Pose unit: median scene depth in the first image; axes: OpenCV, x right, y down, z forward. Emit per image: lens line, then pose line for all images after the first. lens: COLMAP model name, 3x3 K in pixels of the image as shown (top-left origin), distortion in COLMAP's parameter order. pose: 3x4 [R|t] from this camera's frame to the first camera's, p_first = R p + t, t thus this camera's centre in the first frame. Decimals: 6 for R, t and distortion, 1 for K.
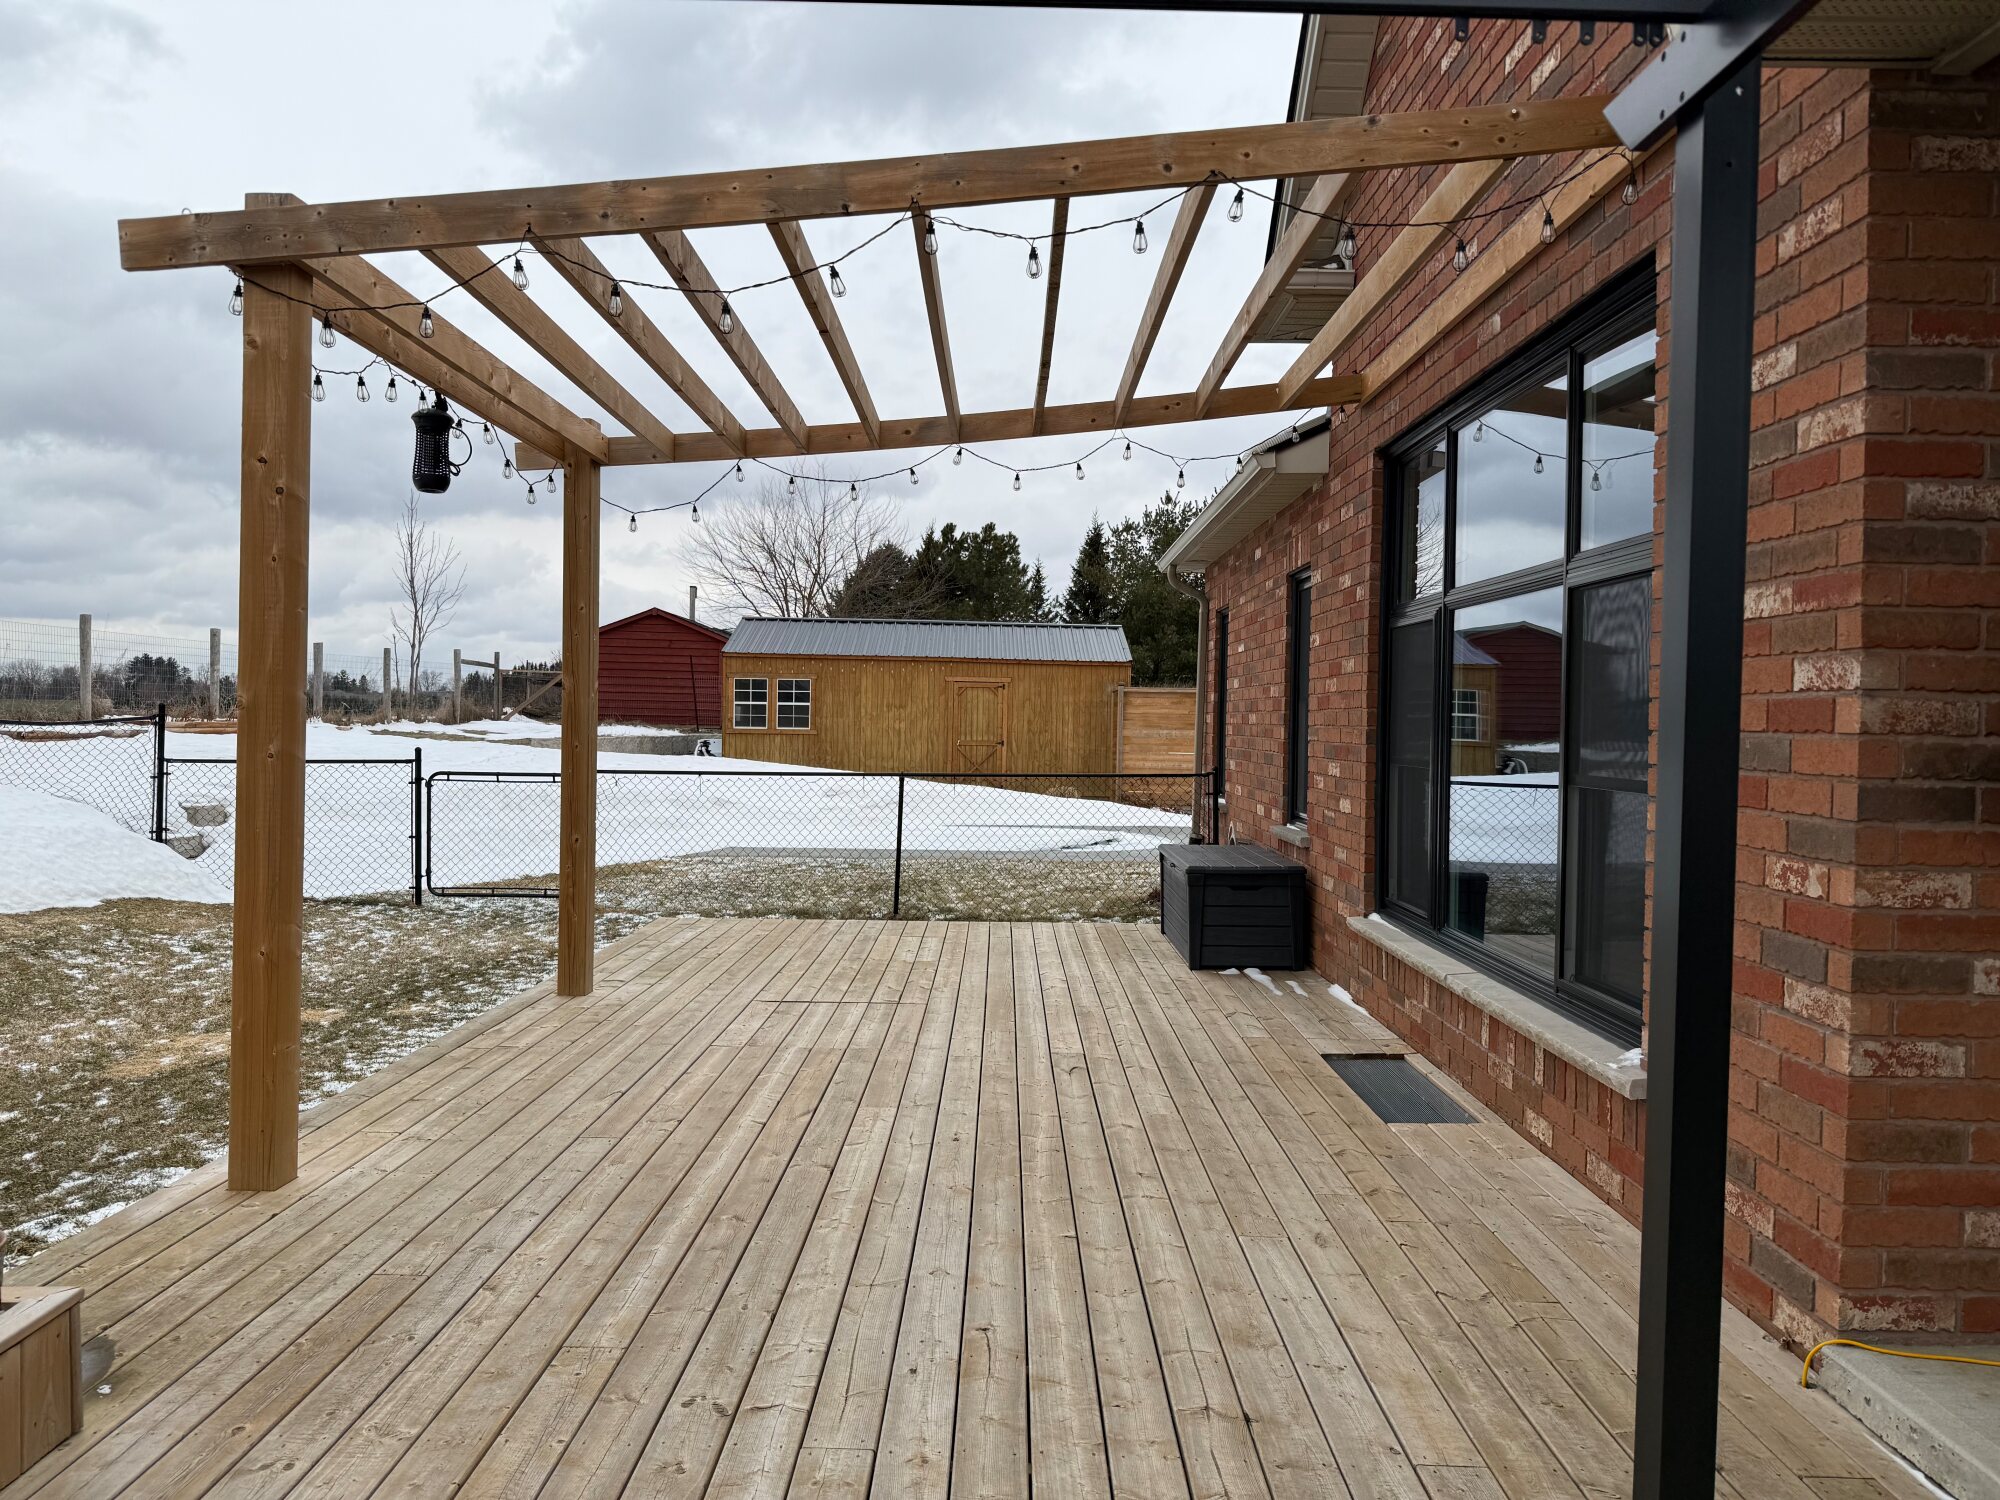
lens RADIAL K [[1407.7, 0, 986.6], [0, 1407.7, 741.5], [0, 0, 1]] dist [0.026172, -0.038041]
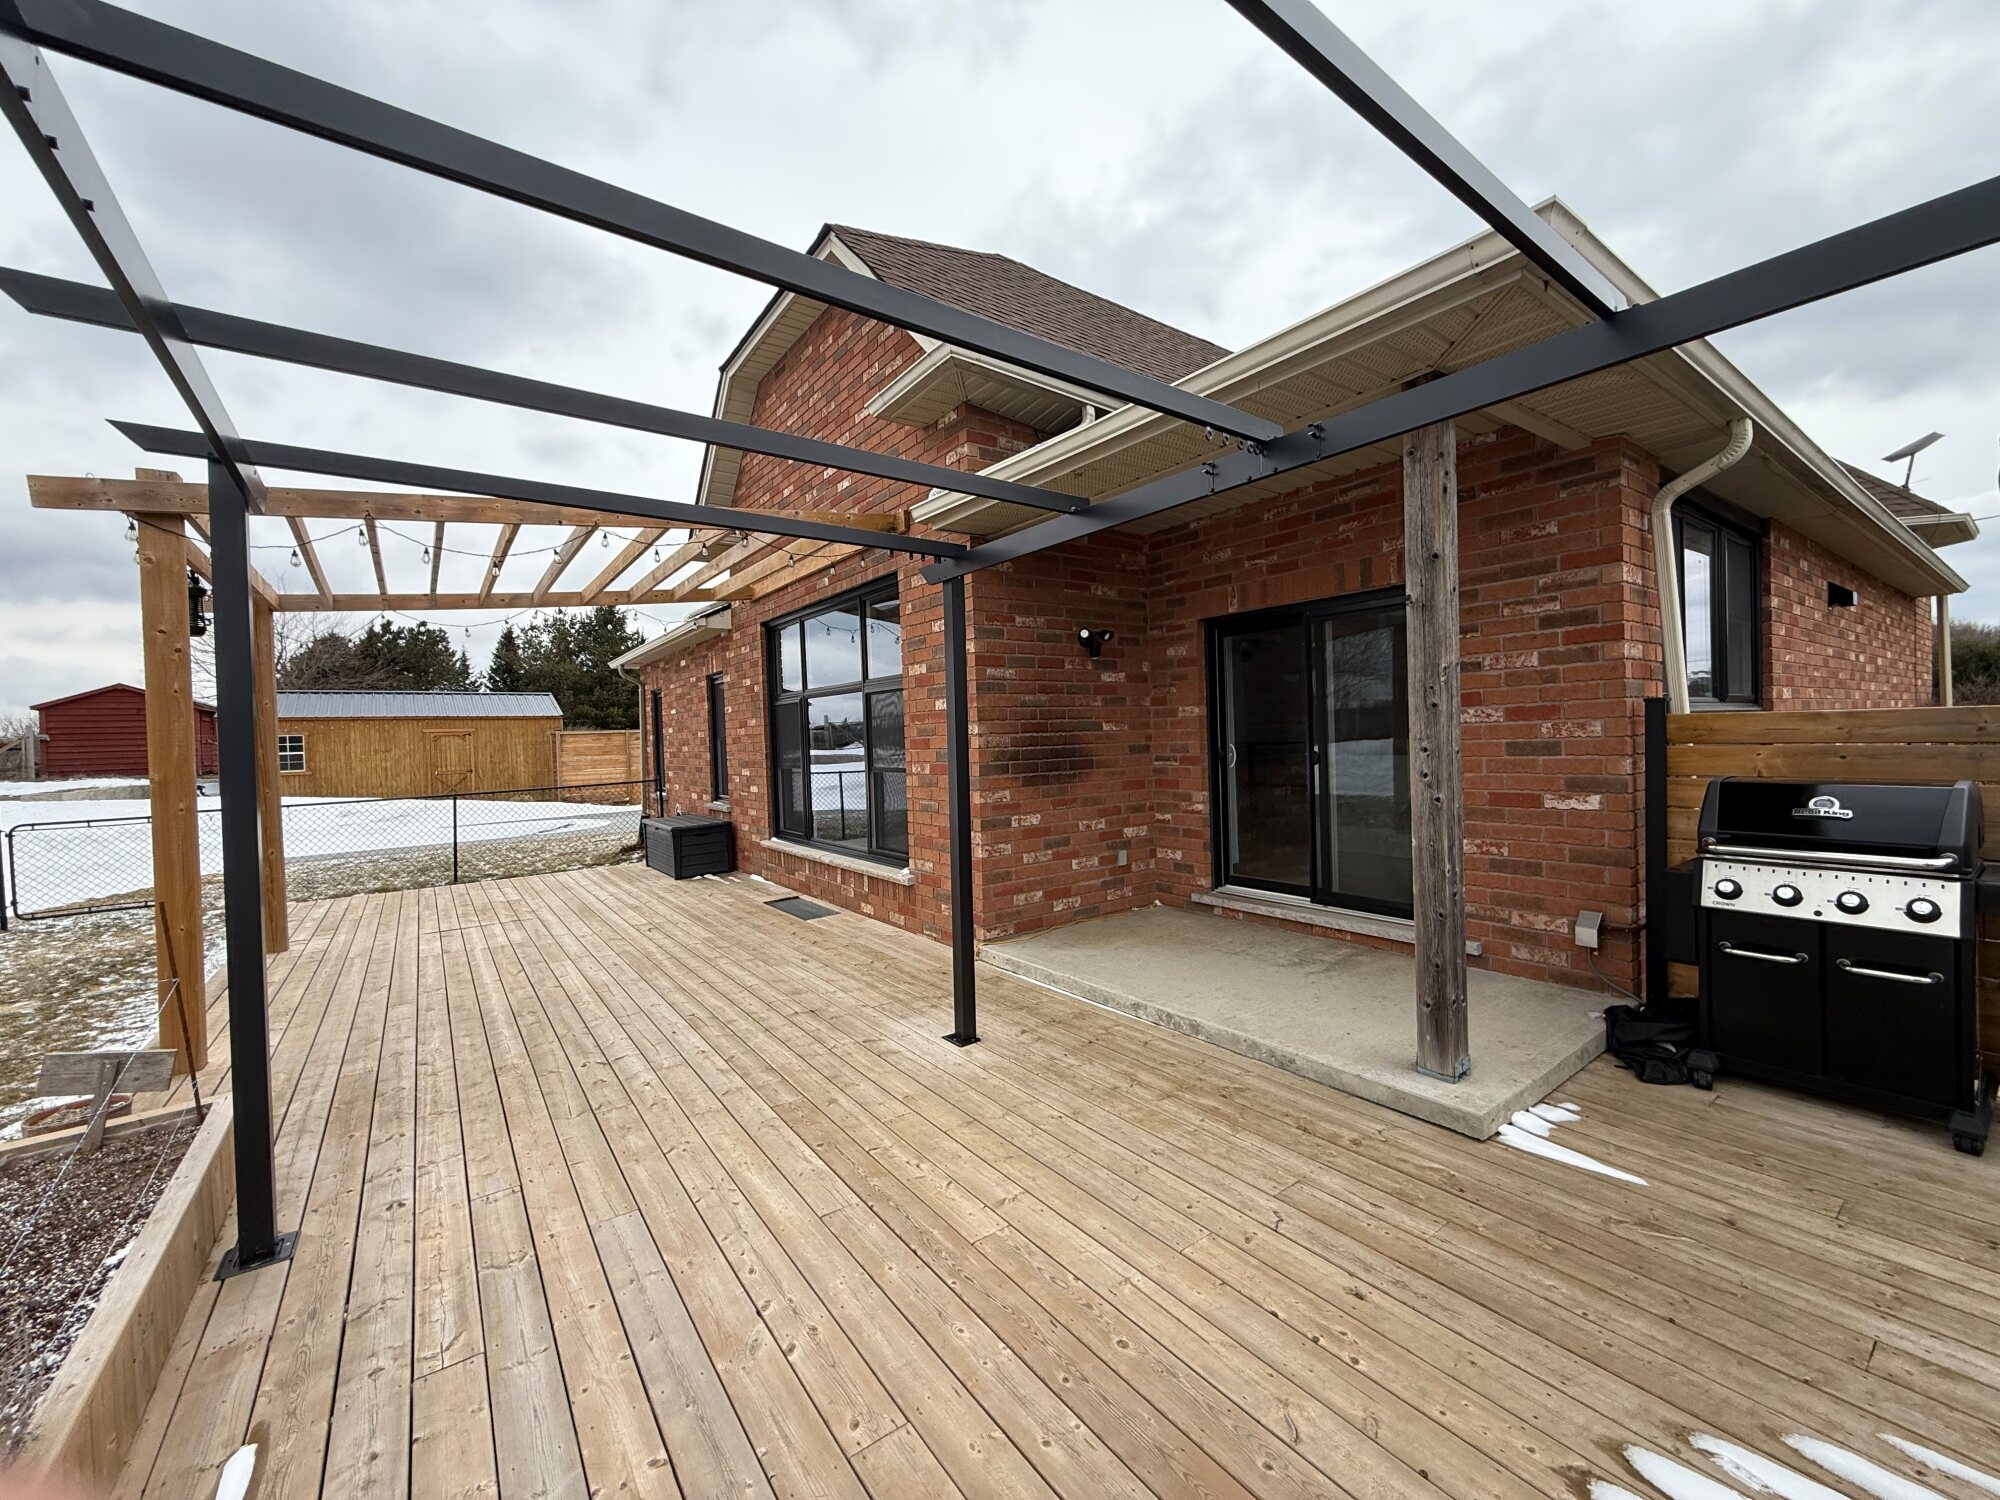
lens RADIAL K [[792.8, 0, 1011.1], [0, 792.8, 749.5], [0, 0, 1]] dist [0.000553, -0.000323]
pose [[0.792417, -0.054850, 0.607509, -0.144660], [0.056357, 0.998272, 0.016620, -0.010453], [-0.607371, 0.021068, 0.794139, -0.161705]]
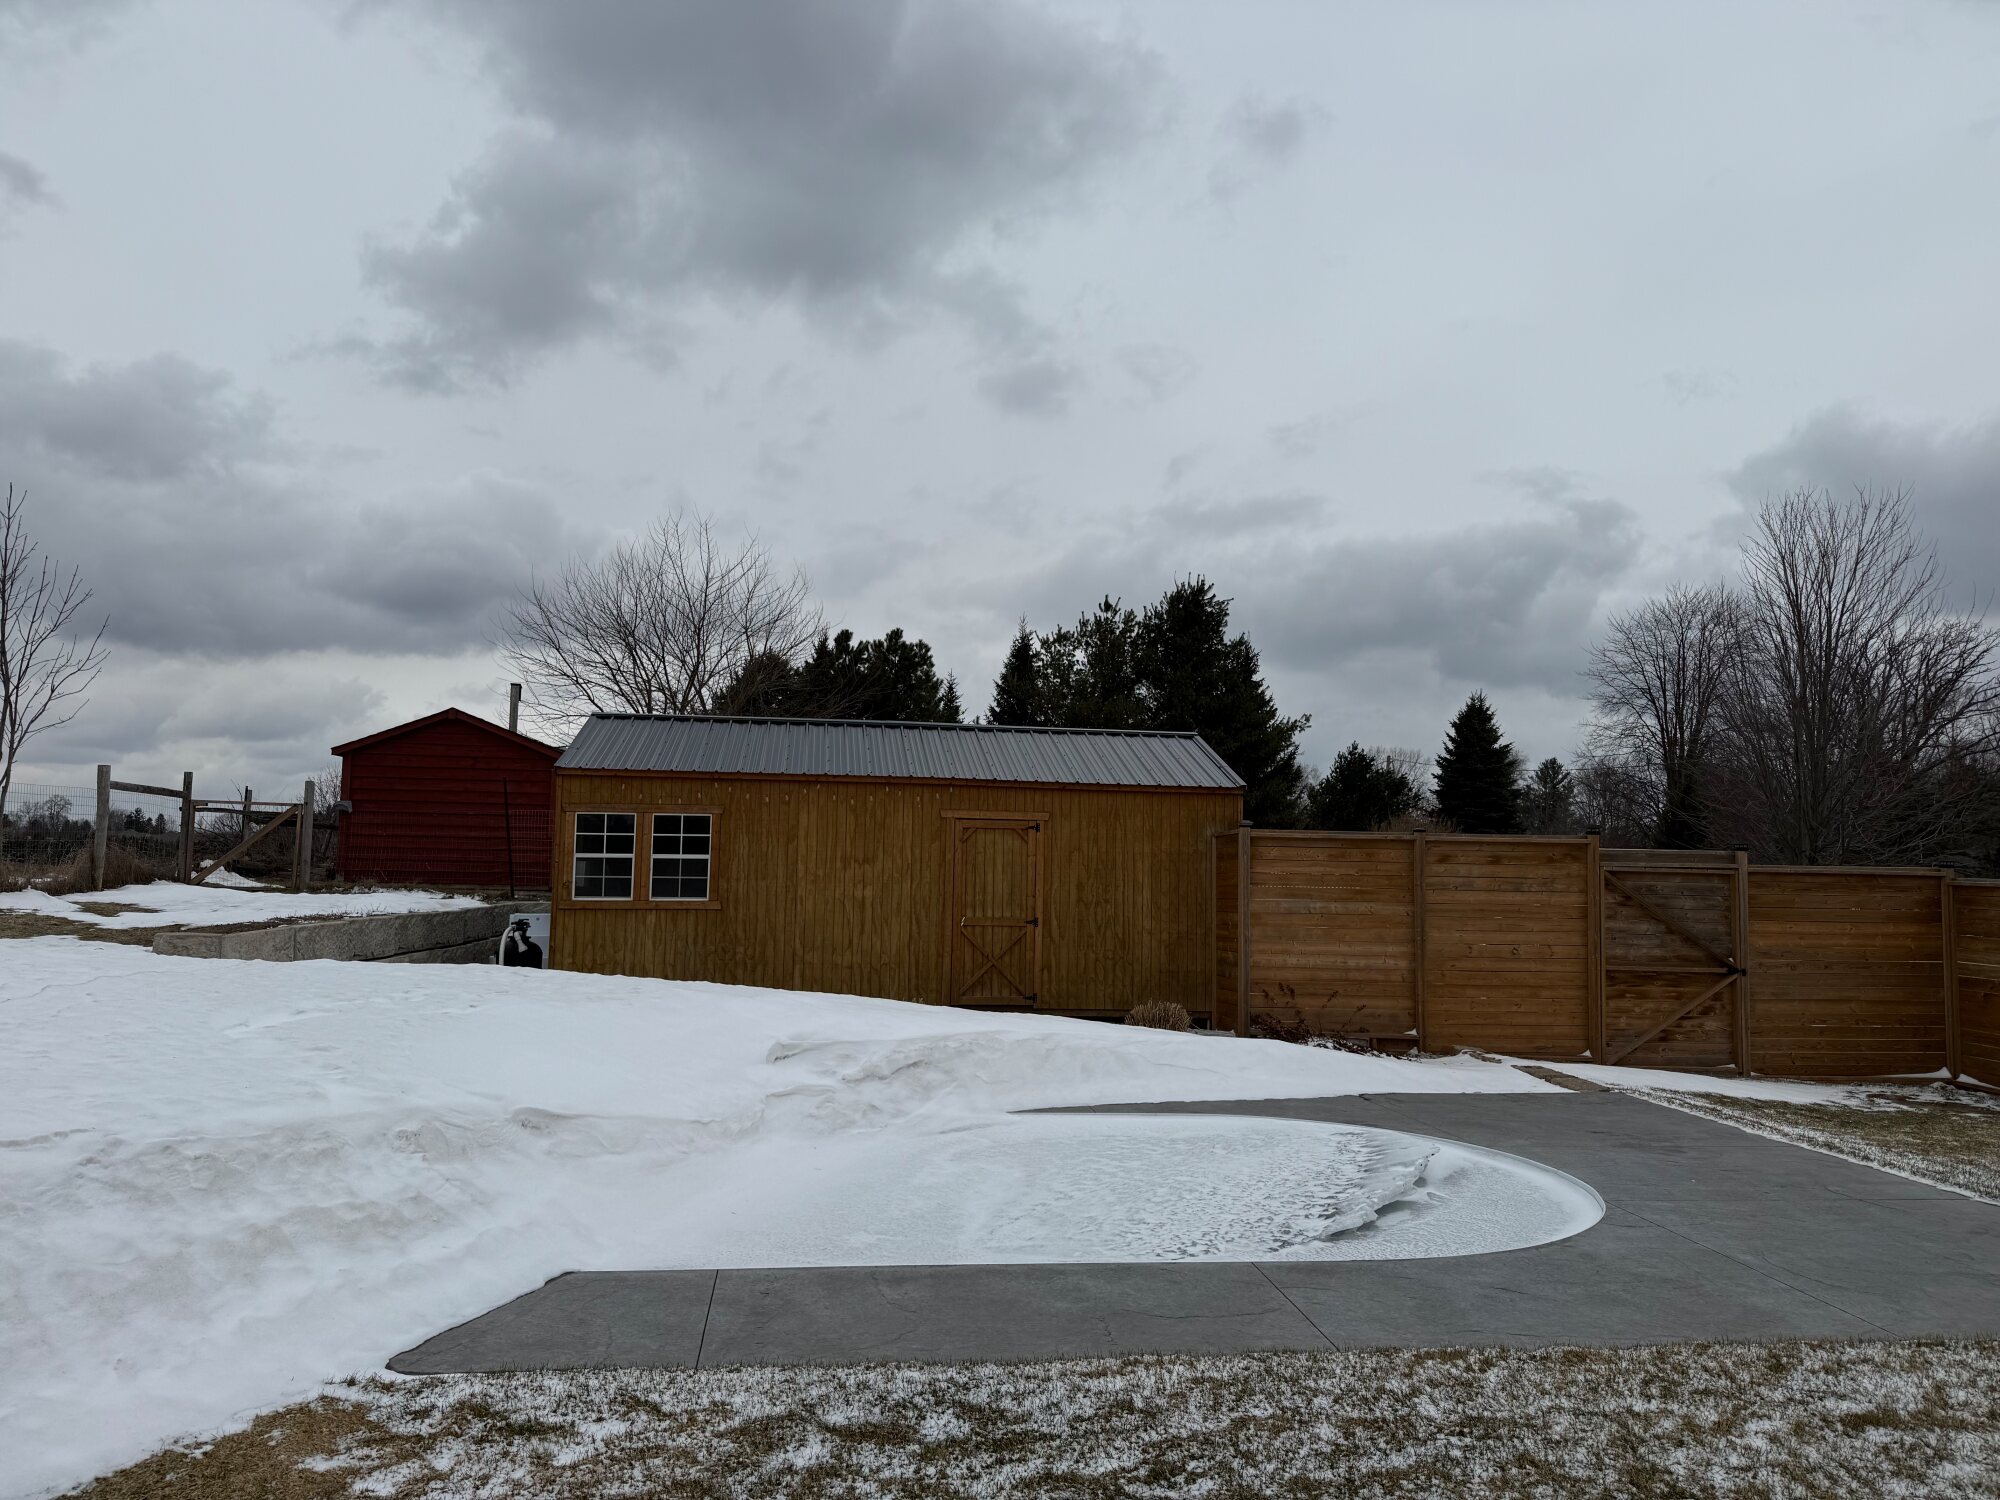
lens RADIAL K [[1407.7, 0, 1009.1], [0, 1407.7, 740.3], [0, 0, 1]] dist [0.026172, -0.038041]
pose [[0.992193, 0.009441, 0.124355, -0.232206], [0.003094, 0.994960, -0.100225, -0.048932], [-0.124674, 0.099827, 0.987163, 1.247441]]
